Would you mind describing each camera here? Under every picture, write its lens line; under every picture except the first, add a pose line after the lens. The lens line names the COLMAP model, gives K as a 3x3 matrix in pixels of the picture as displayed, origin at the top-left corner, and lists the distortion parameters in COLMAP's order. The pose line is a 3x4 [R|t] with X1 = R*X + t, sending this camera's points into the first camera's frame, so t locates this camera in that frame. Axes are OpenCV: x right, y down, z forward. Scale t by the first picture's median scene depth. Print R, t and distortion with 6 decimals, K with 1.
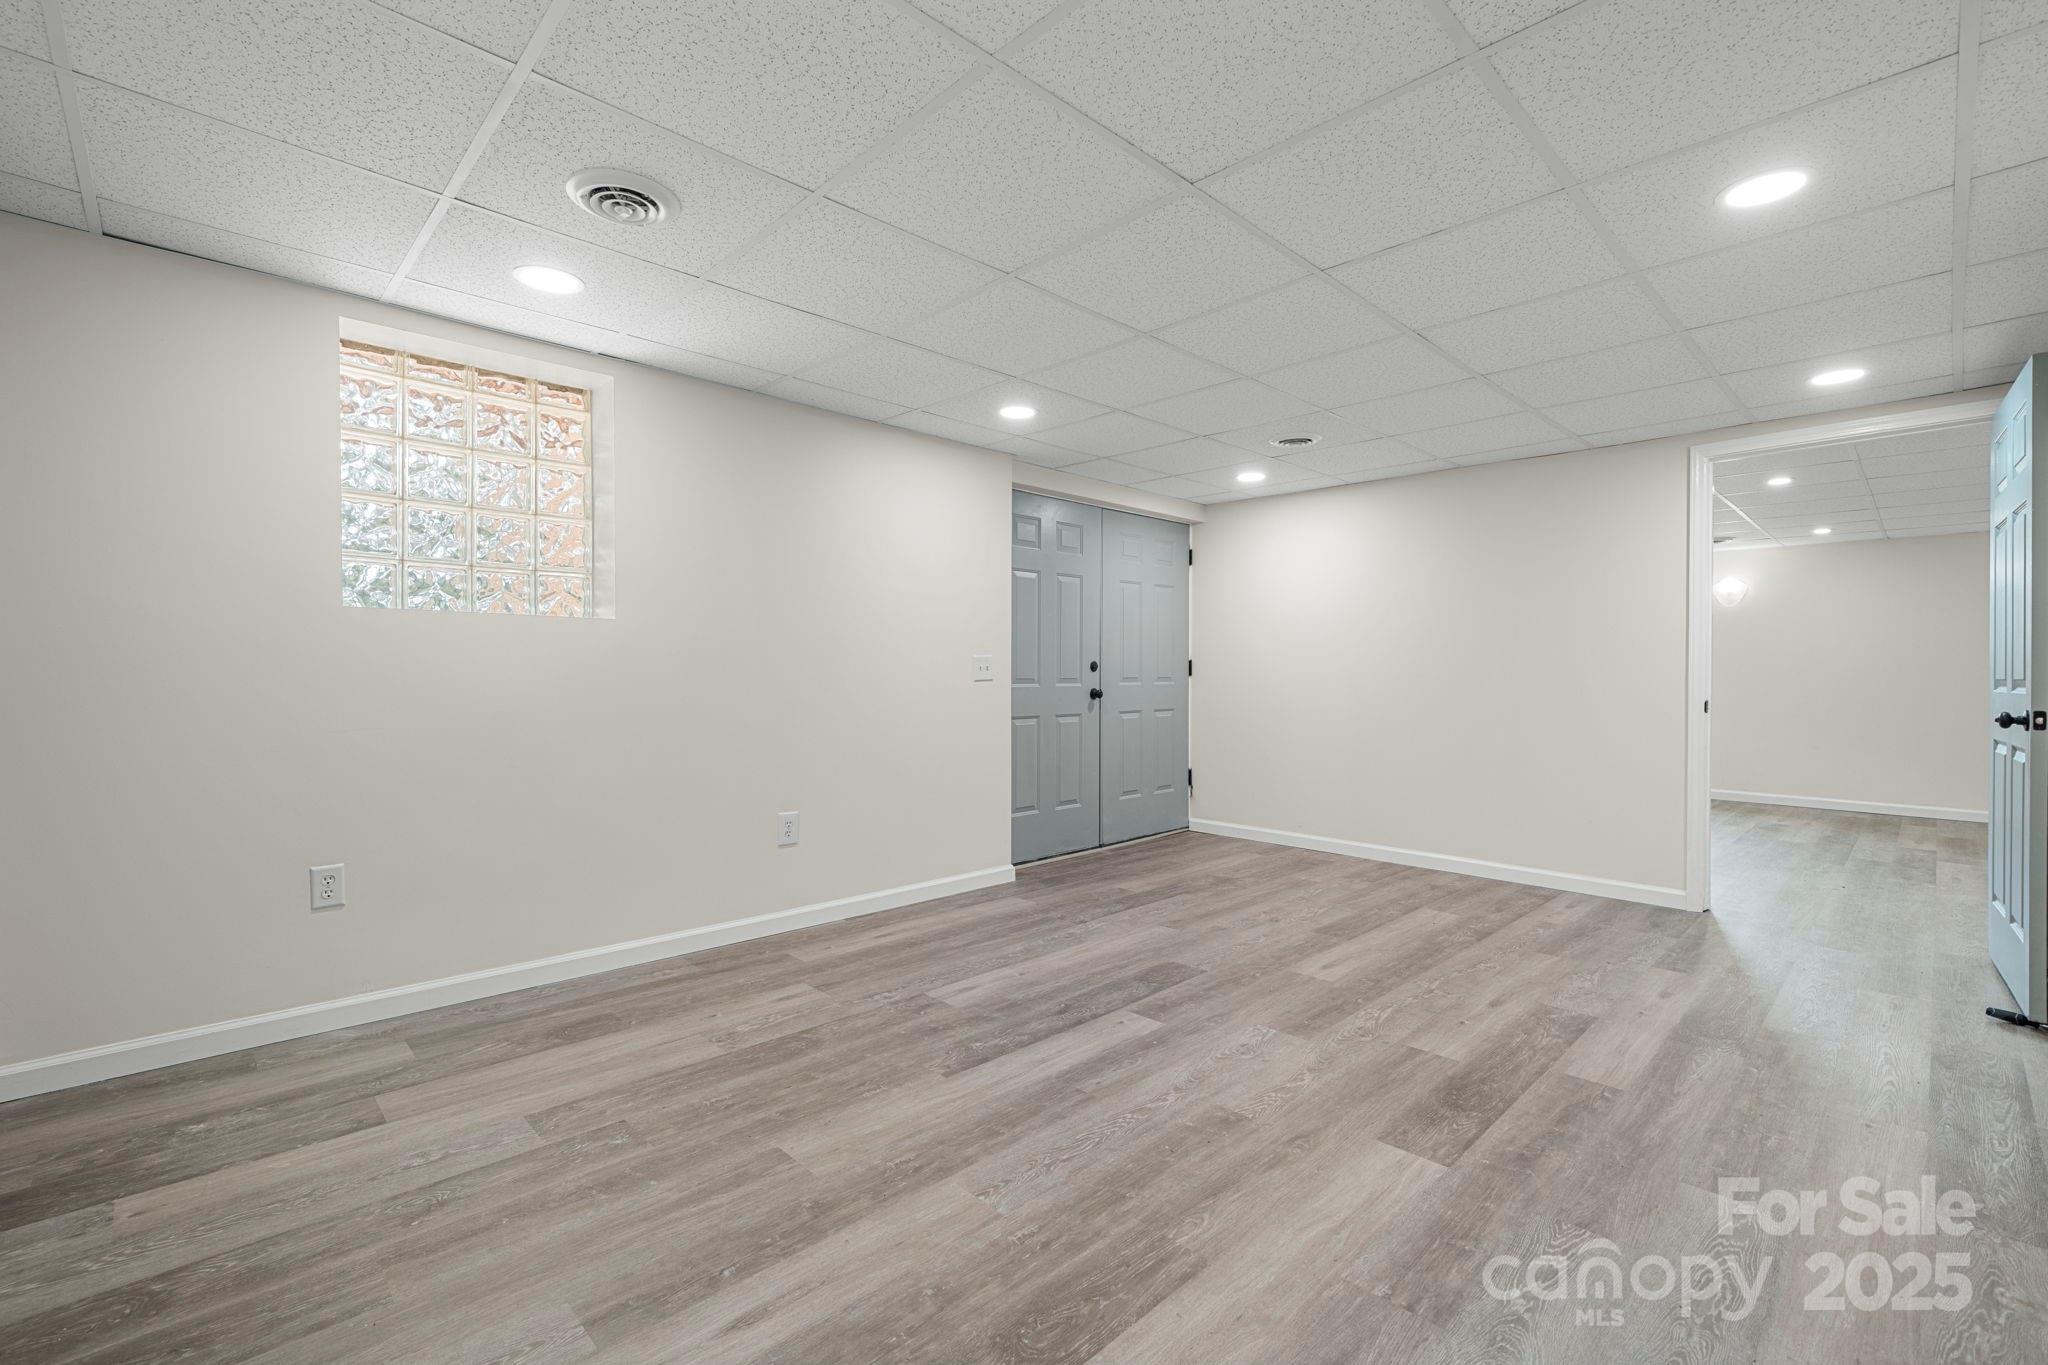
lens RADIAL K [[907.2, 0, 1016.3], [0, 907.2, 672.4], [0, 0, 1]] dist [0.000400, 0.000132]
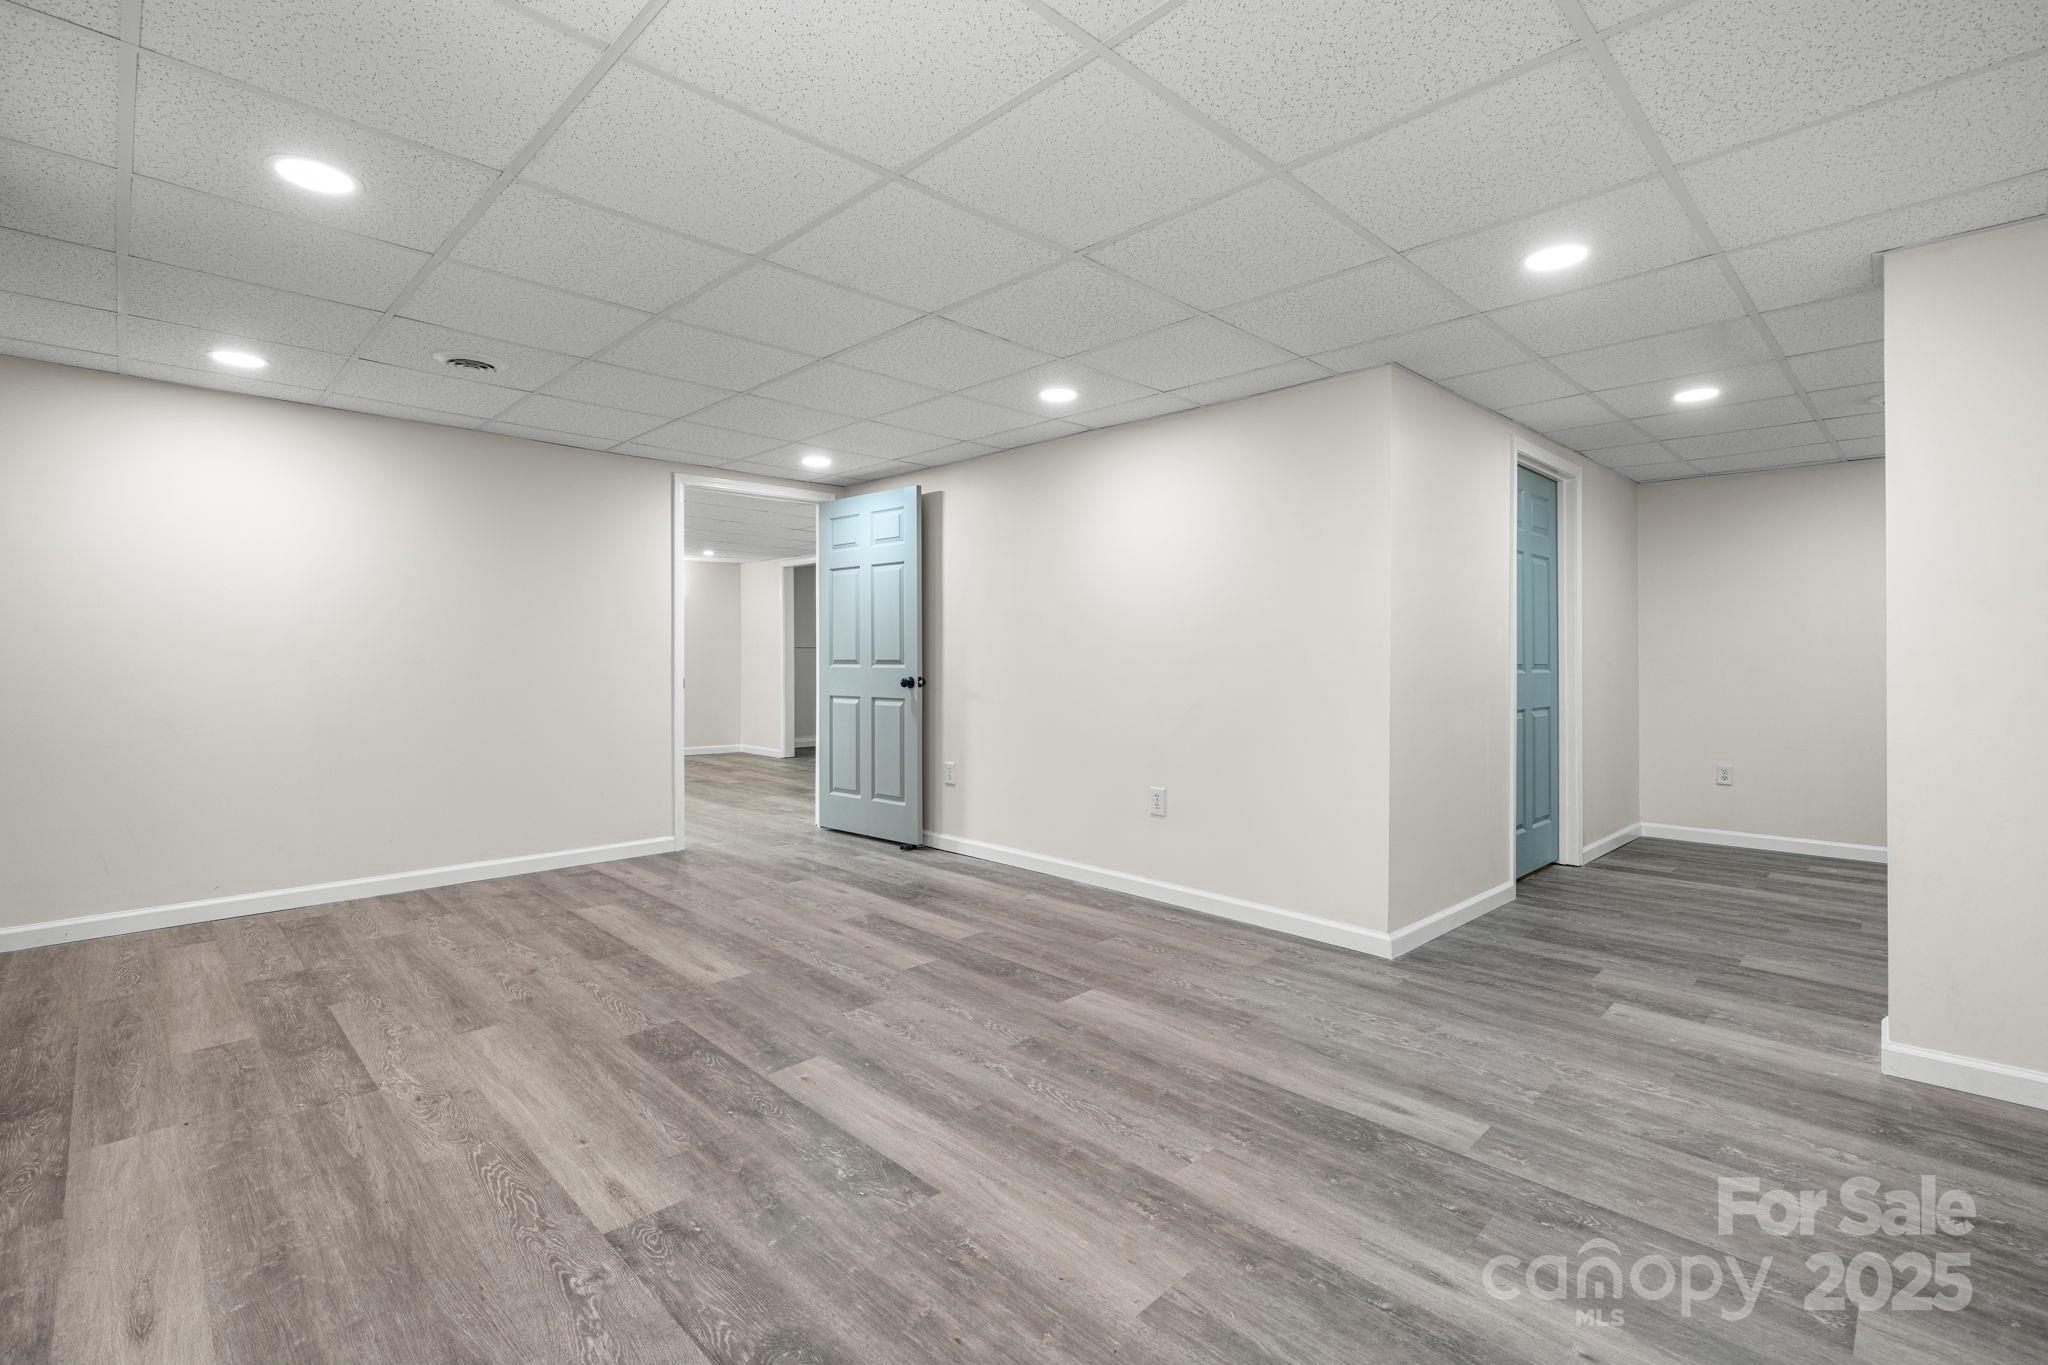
lens RADIAL K [[907.2, 0, 1016.8], [0, 907.2, 673.8], [0, 0, 1]] dist [0.000400, 0.000132]
pose [[-0.015232, -0.025096, 0.999569, -0.690436], [0.000282, 0.999685, 0.025103, -0.013156], [-0.999884, 0.000664, -0.015221, 0.775041]]
